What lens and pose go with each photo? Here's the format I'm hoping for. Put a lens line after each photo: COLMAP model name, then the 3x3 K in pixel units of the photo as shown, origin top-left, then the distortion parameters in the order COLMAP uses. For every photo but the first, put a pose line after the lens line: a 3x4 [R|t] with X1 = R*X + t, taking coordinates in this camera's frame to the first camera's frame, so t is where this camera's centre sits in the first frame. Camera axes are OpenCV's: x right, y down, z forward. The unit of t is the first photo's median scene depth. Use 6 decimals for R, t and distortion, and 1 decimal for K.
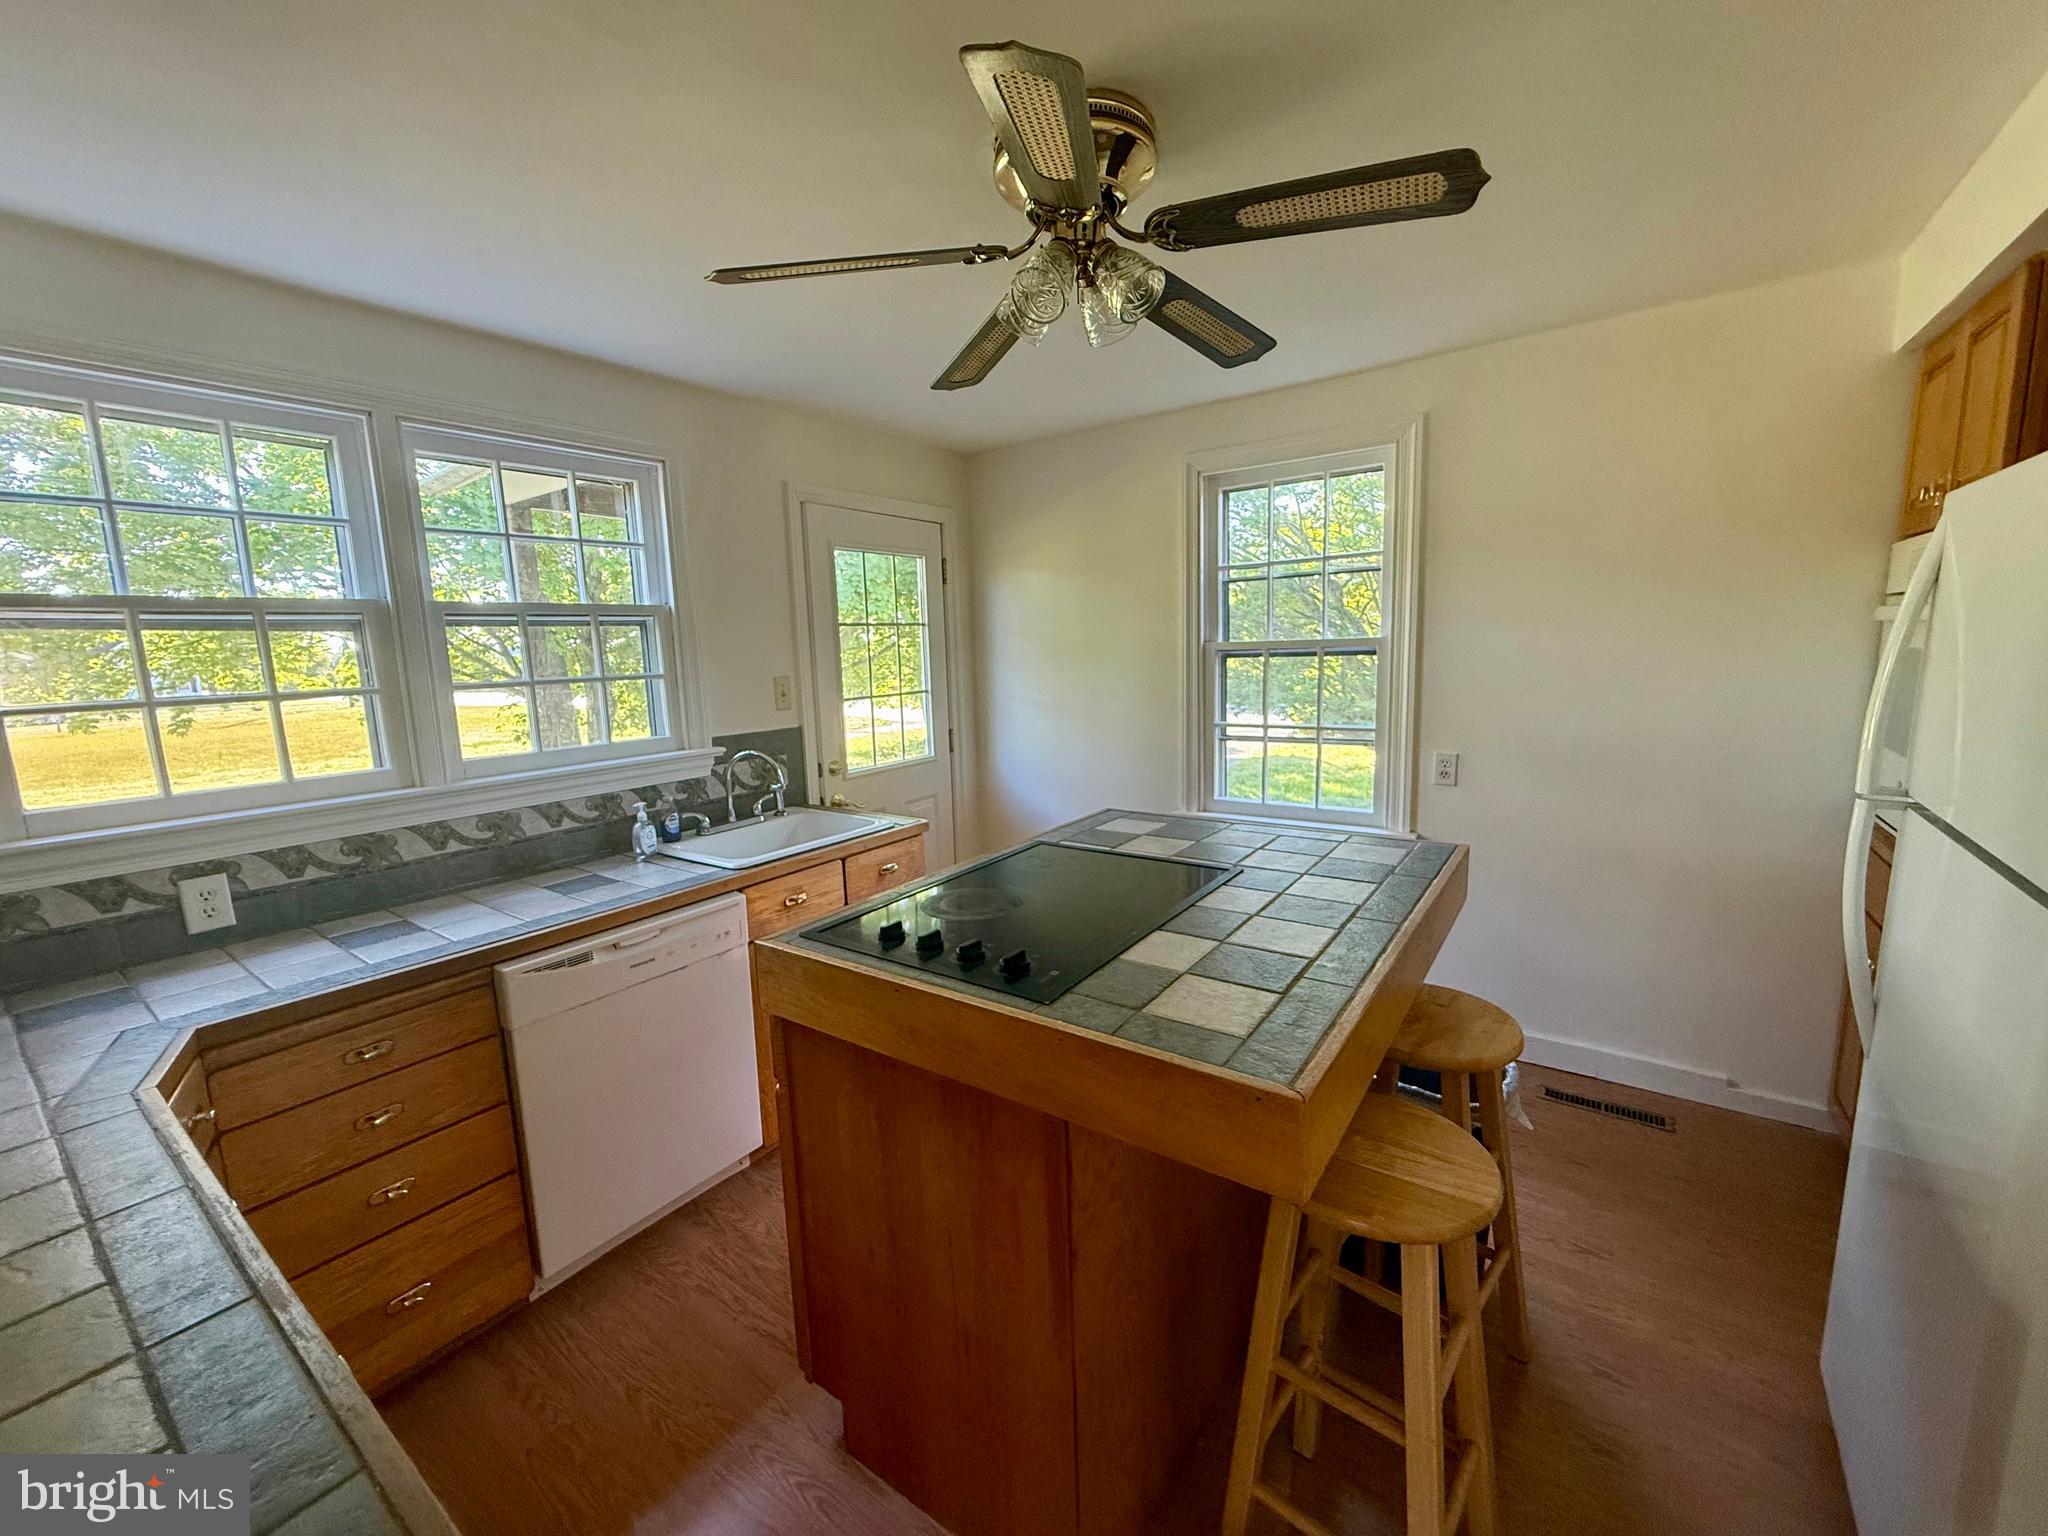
lens RADIAL K [[816.1, 0, 1017.8], [0, 816.1, 763.2], [0, 0, 1]] dist [0.000422, -0.000102]
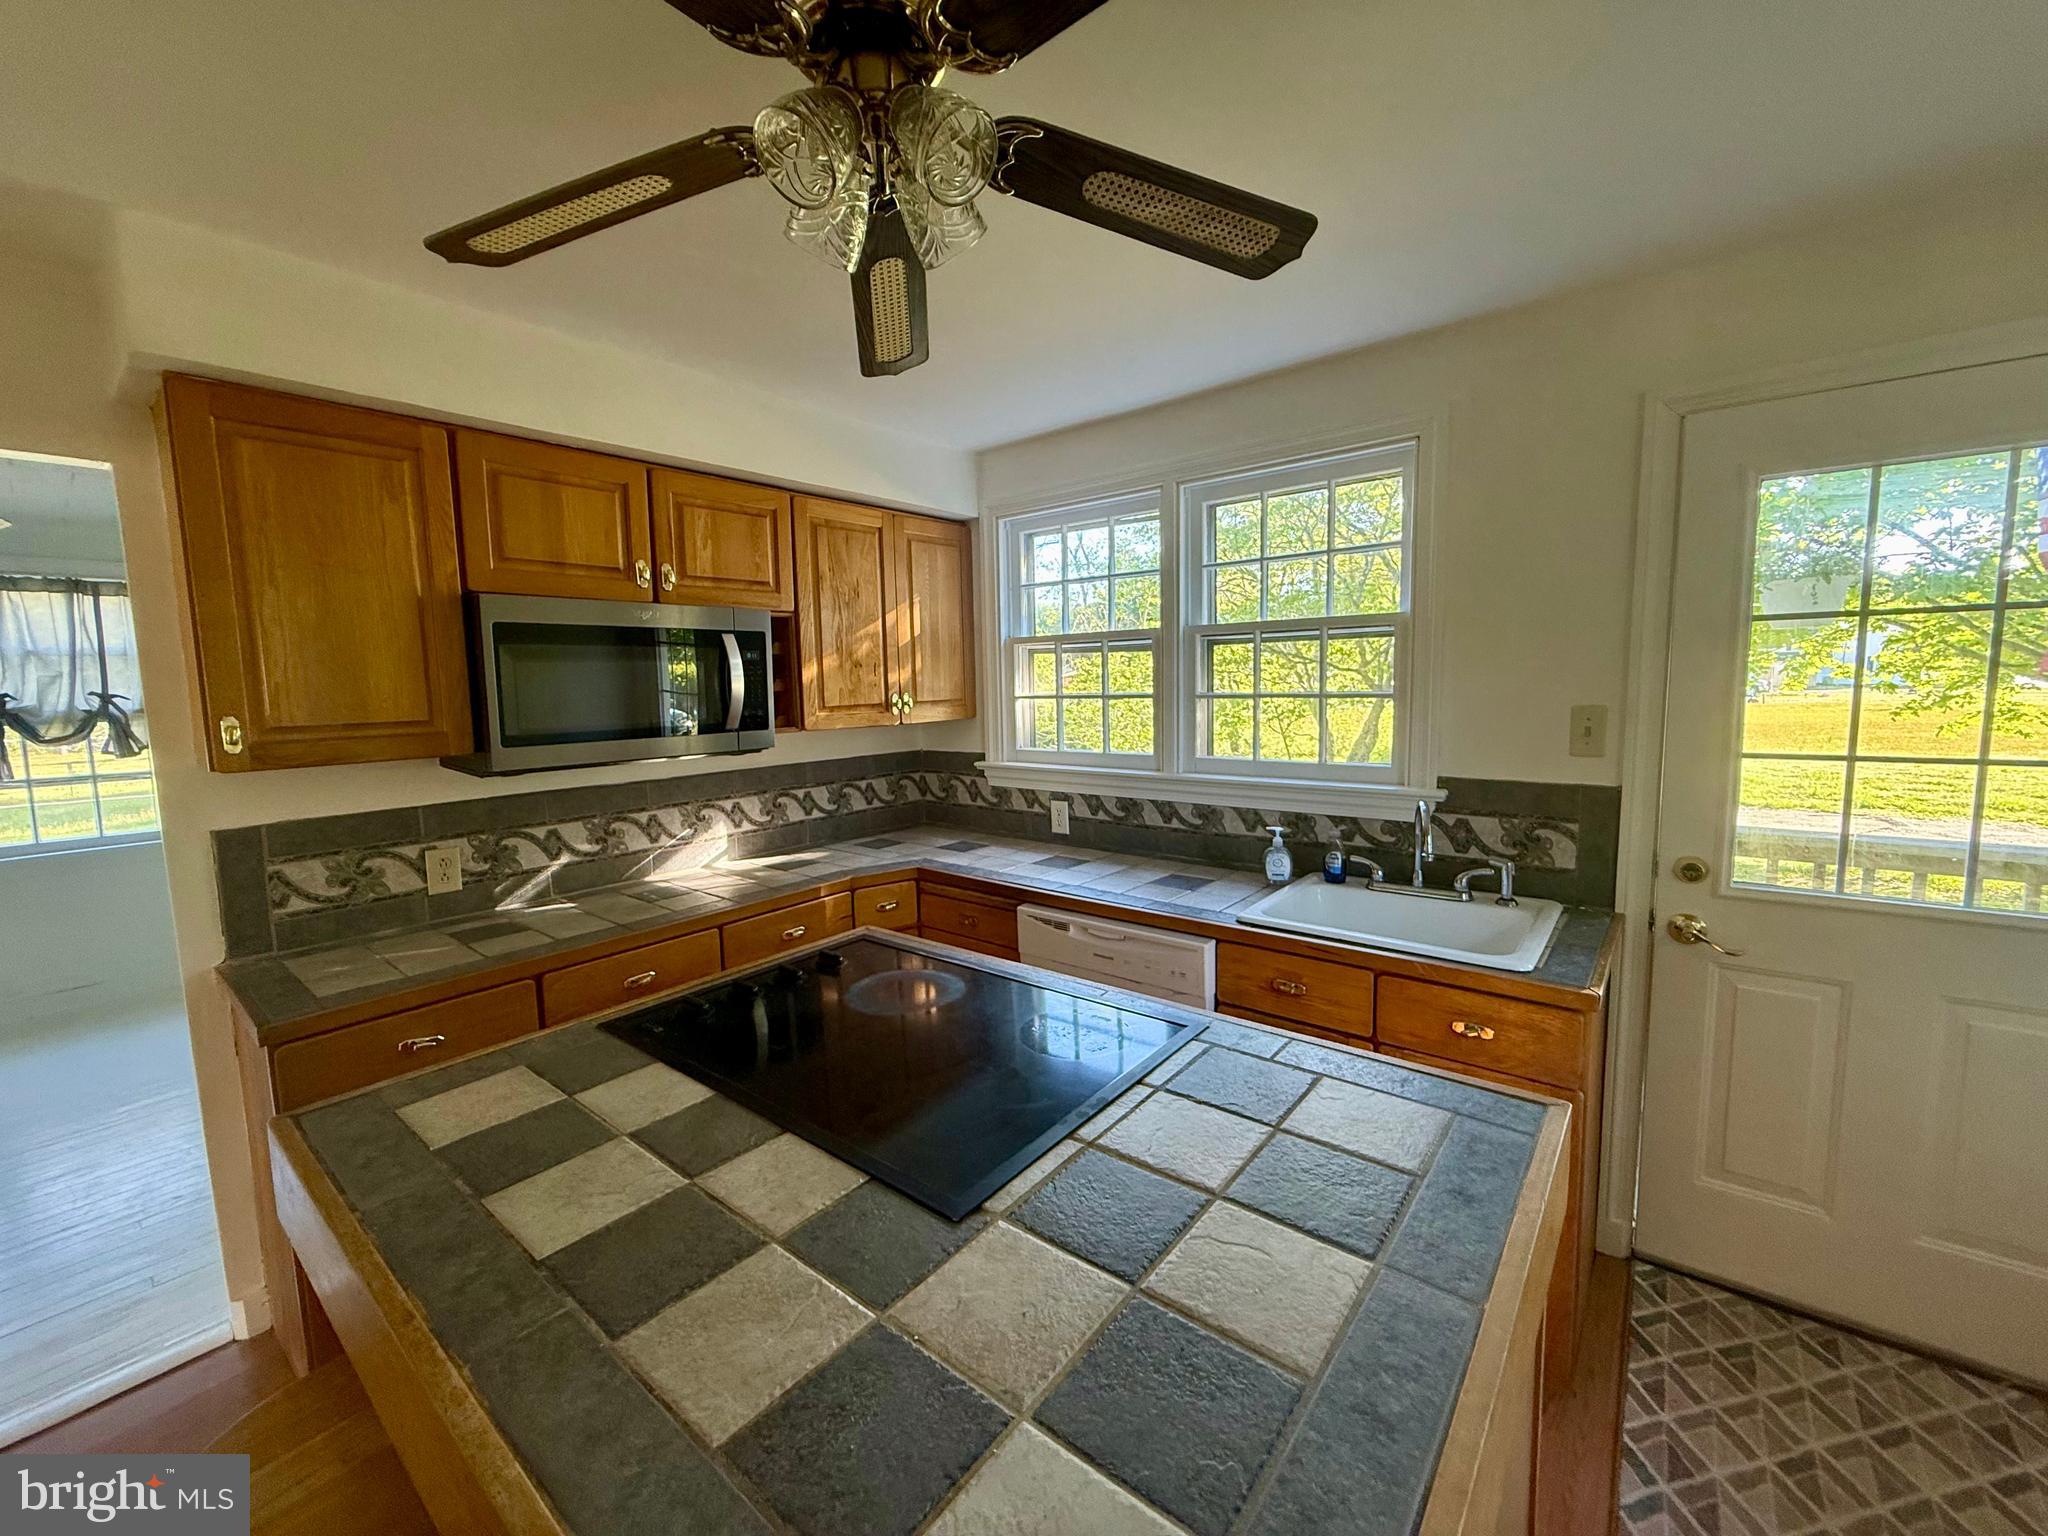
lens RADIAL K [[816.1, 0, 1017.4], [0, 816.1, 762.8], [0, 0, 1]] dist [0.000422, -0.000102]
pose [[-0.063304, 0.141106, -0.987968, 0.512711], [-0.115564, 0.982258, 0.147696, -0.138124], [0.991281, 0.123523, -0.045874, 0.777362]]
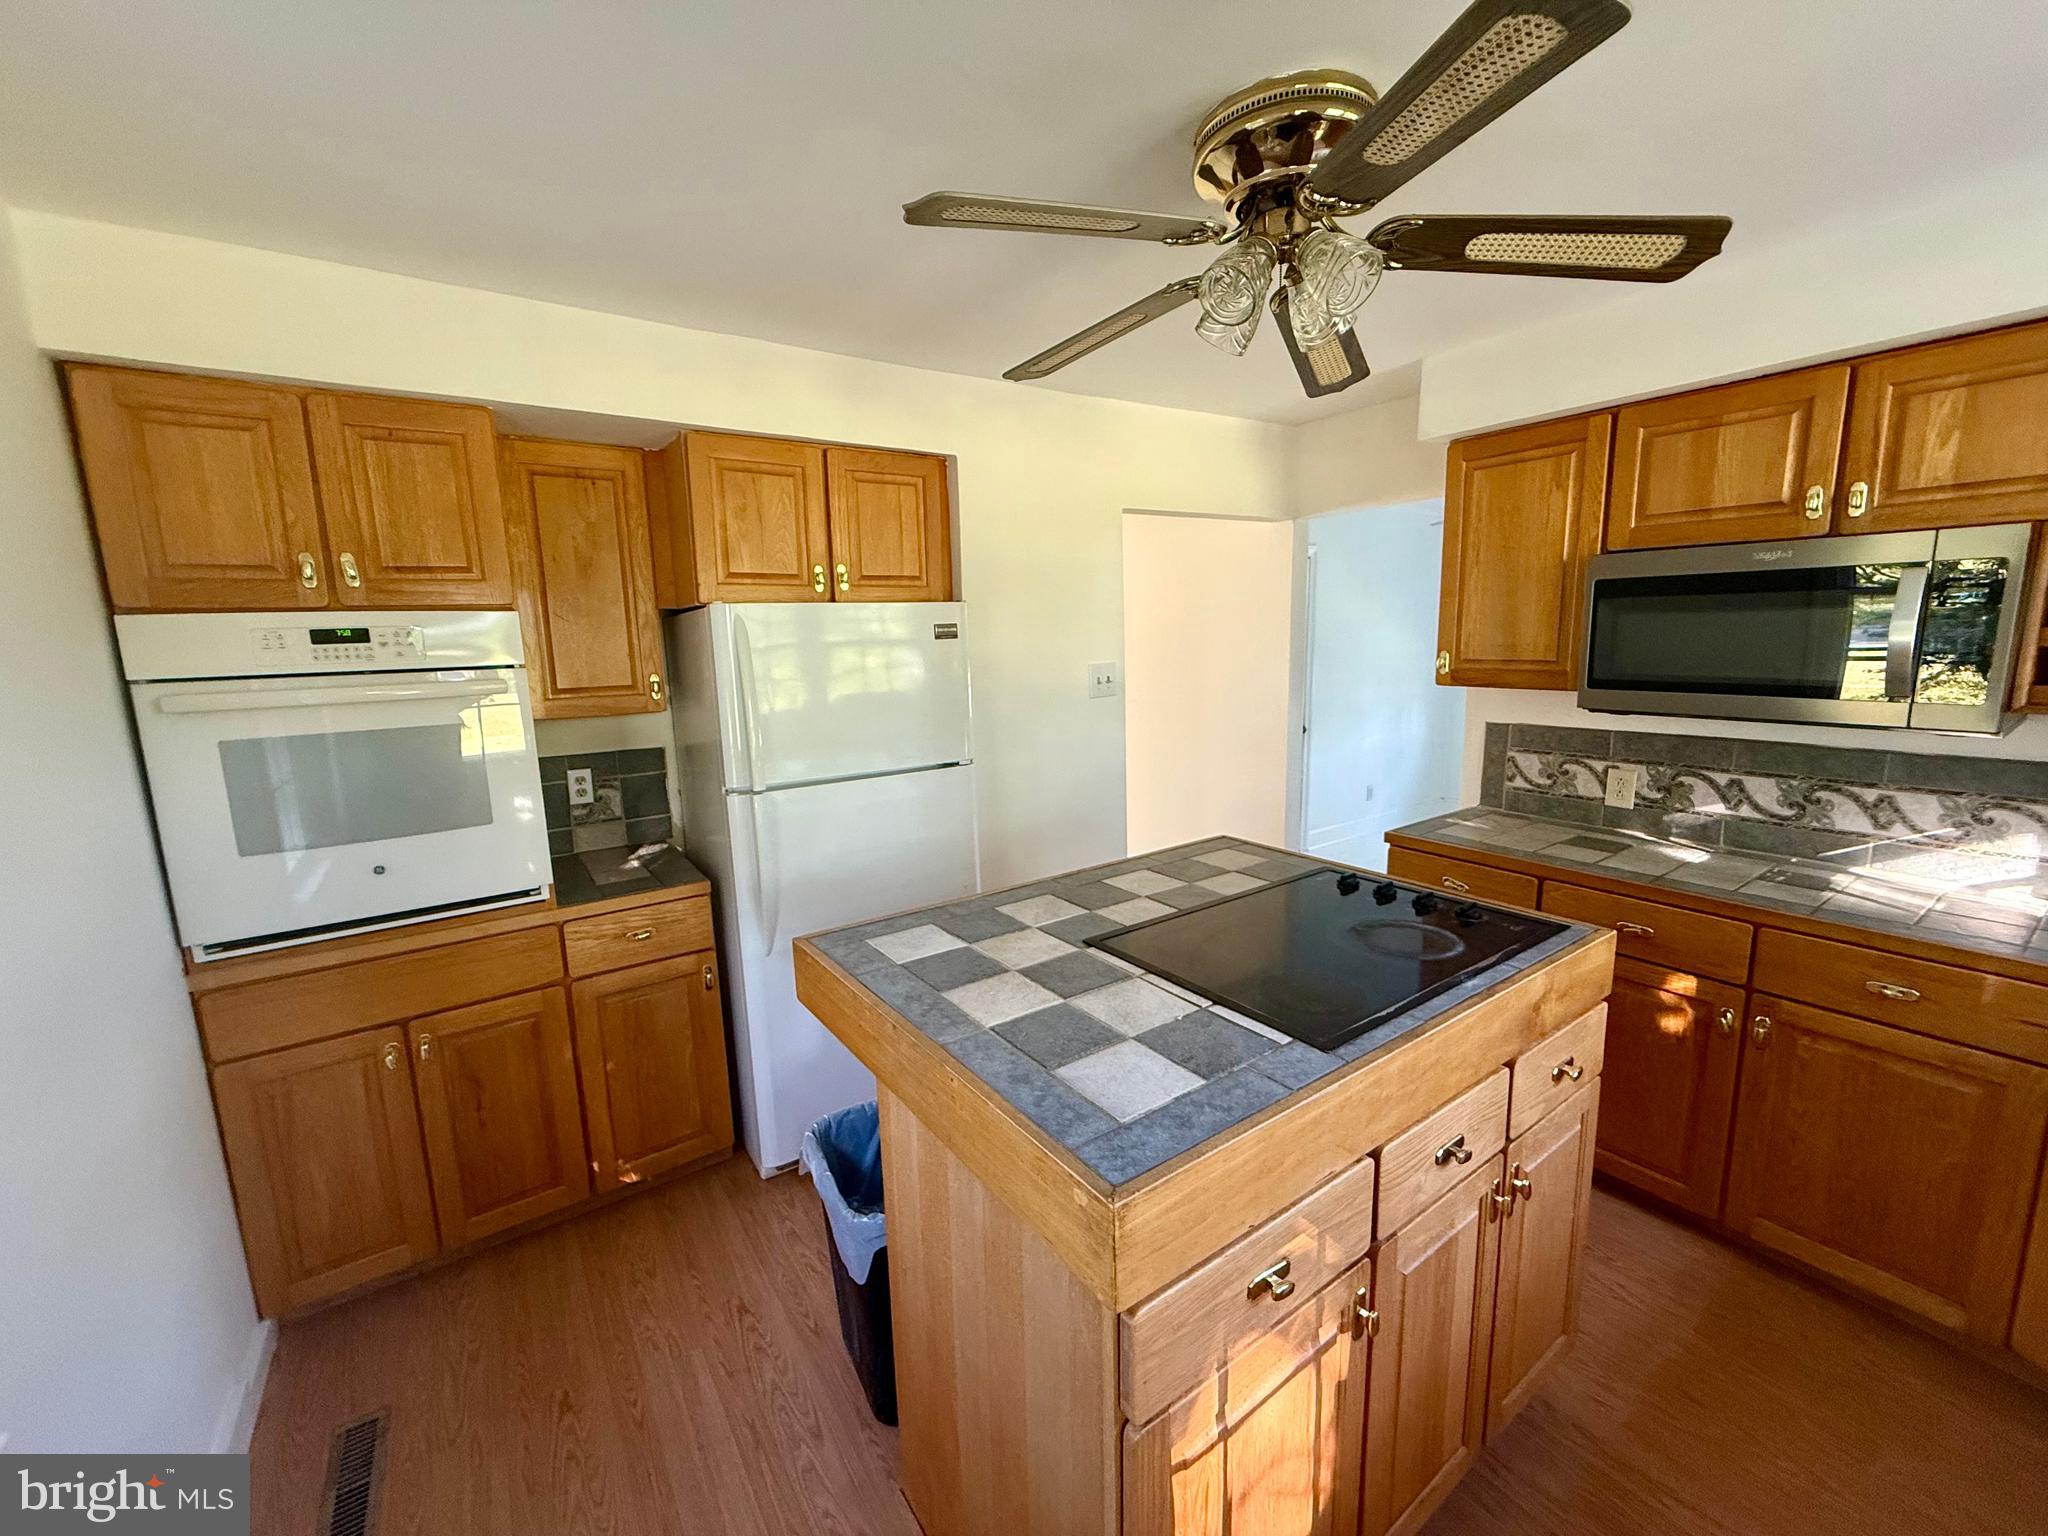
lens RADIAL K [[816.1, 0, 1024.8], [0, 816.1, 766.2], [0, 0, 1]] dist [0.000422, -0.000102]
pose [[-0.941171, 0.007860, 0.337841, 0.061438], [0.110485, 0.951945, 0.285646, -0.226686], [-0.319360, 0.306168, -0.896811, 1.292589]]
